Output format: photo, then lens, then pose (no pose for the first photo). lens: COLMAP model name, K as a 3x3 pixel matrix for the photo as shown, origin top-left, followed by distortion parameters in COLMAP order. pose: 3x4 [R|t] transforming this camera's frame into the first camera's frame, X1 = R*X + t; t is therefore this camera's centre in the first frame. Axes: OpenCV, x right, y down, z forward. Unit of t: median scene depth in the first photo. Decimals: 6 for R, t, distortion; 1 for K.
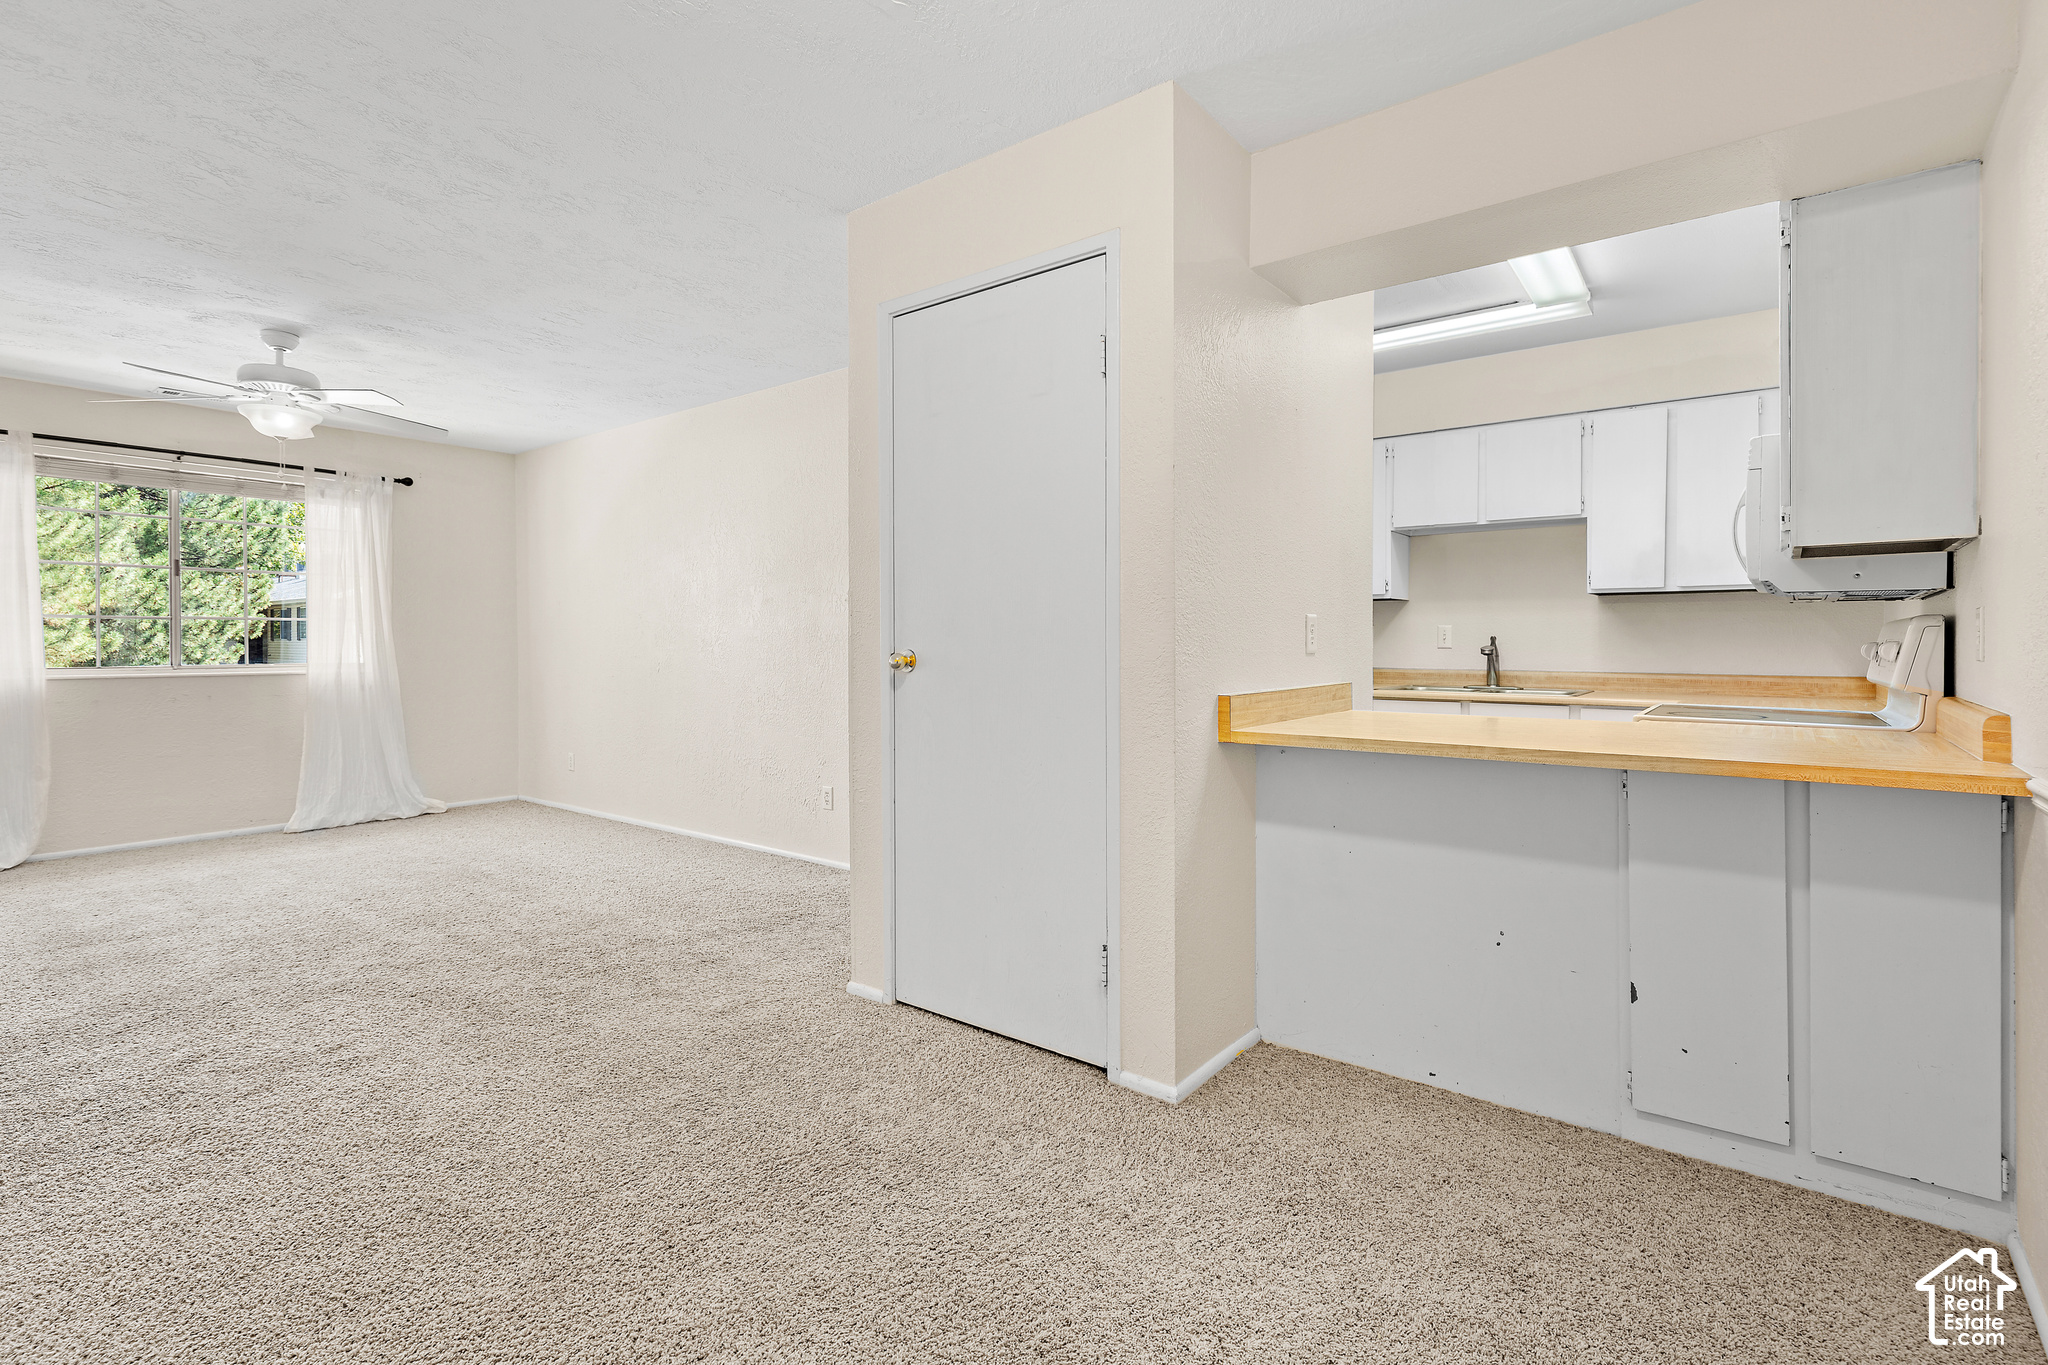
lens RADIAL K [[934.8, 0, 1040.0], [0, 934.8, 648.7], [0, 0, 1]] dist [0.003834, -0.000323]
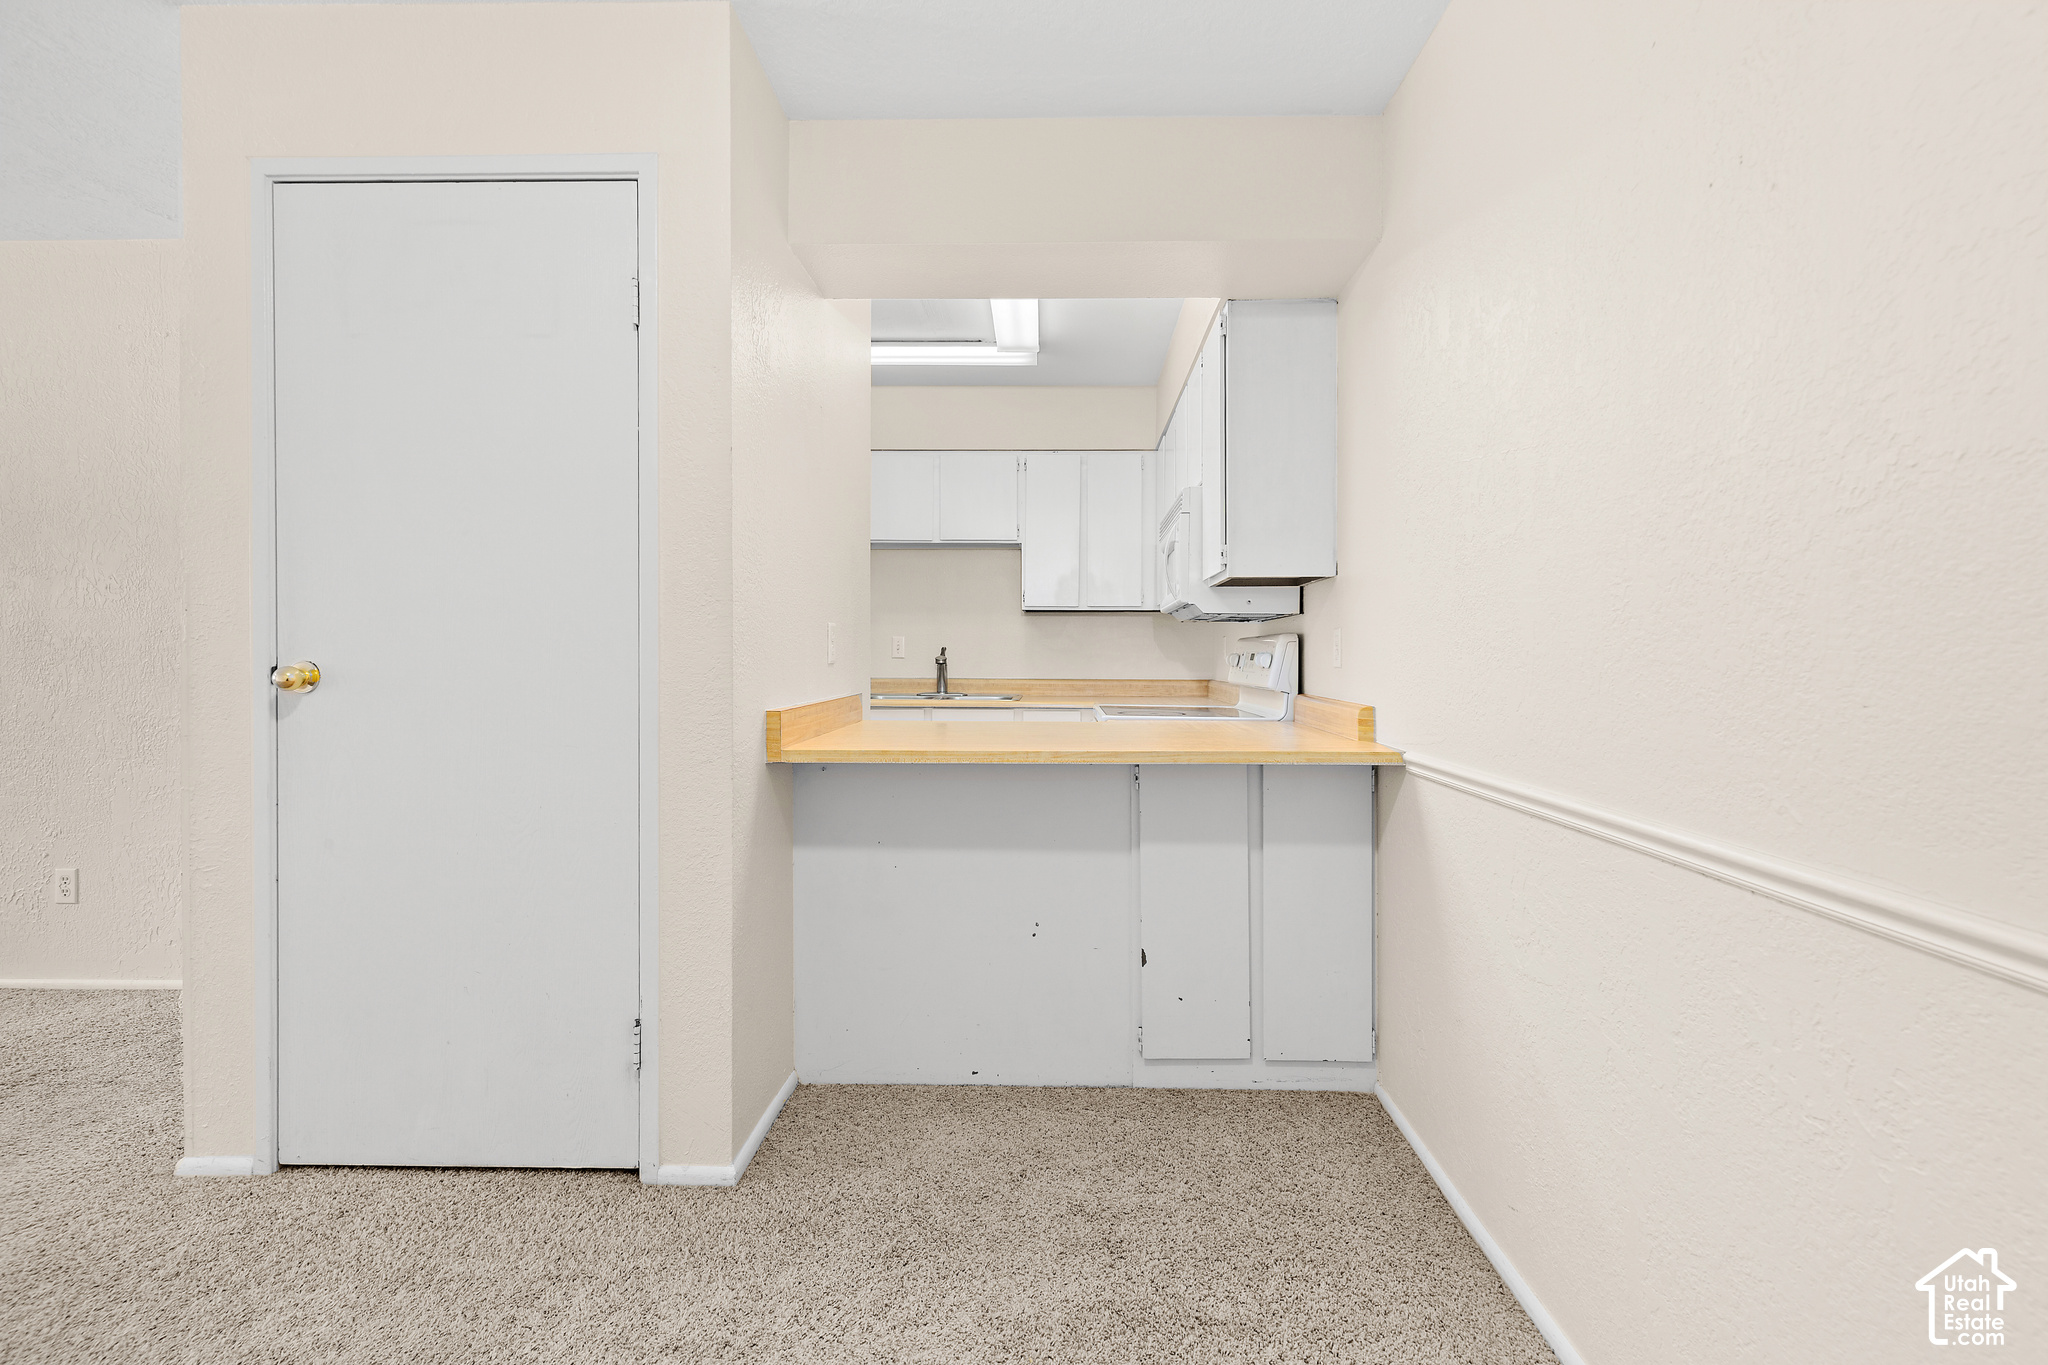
lens RADIAL K [[941.7, 0, 1031.0], [0, 941.7, 658.1], [0, 0, 1]] dist [0.009950, -0.001325]
pose [[0.813103, -0.000940, 0.582119, -0.122745], [0.001238, 0.999999, -0.000114, -0.000736], [-0.582119, 0.000813, 0.813103, 0.111453]]
